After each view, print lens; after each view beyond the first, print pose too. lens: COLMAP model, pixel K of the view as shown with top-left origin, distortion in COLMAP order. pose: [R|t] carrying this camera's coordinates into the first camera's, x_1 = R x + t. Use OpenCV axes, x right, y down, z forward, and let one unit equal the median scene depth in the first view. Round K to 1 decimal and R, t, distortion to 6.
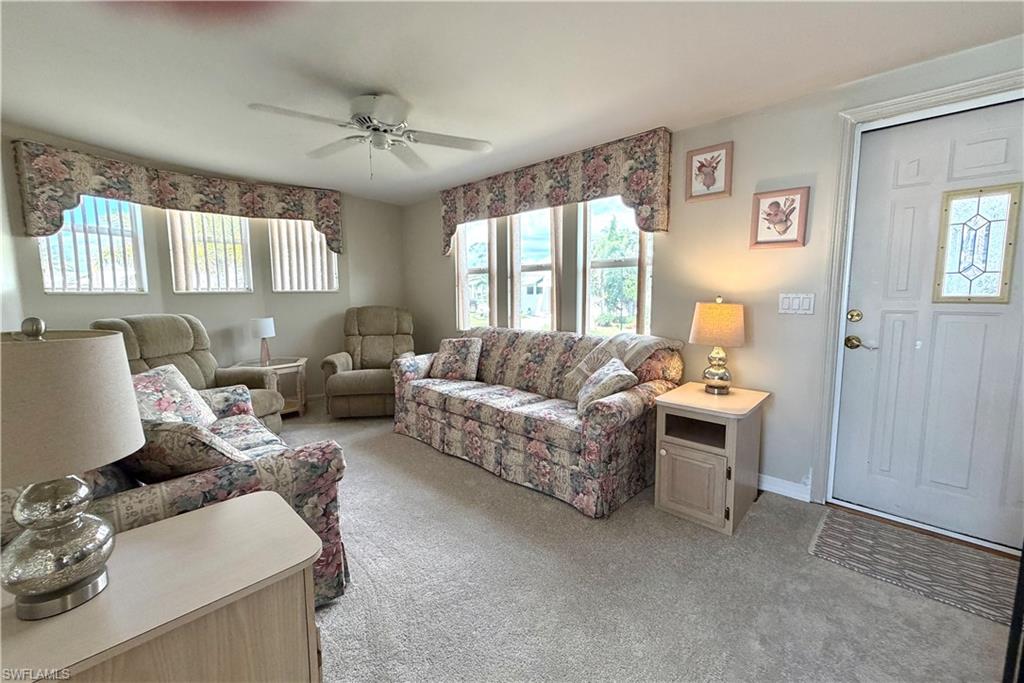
lens RADIAL K [[422.8, 0, 514.8], [0, 422.8, 331.2], [0, 0, 1]] dist [0.024204, 0.000329]
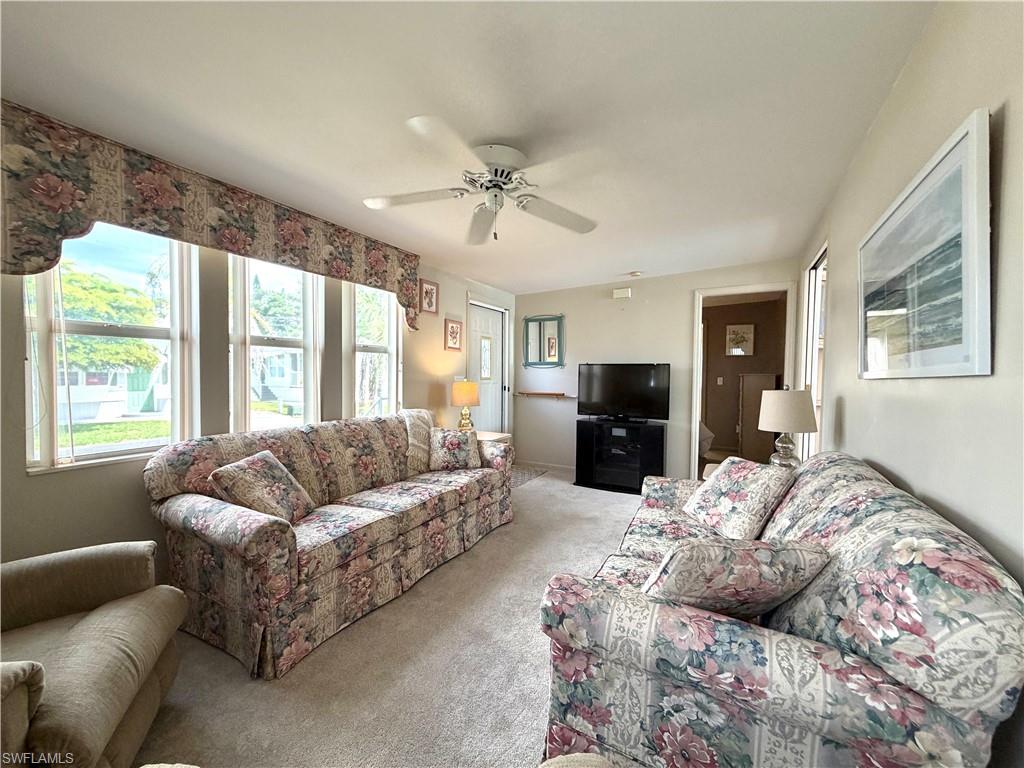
lens RADIAL K [[408.7, 0, 512.0], [0, 408.7, 384.0], [0, 0, 1]] dist [0.001151, -0.000027]
pose [[-0.274174, -0.022496, 0.961417, -0.680896], [0.086394, 0.995108, 0.047922, -0.070247], [-0.957791, 0.096199, -0.270890, 0.743425]]
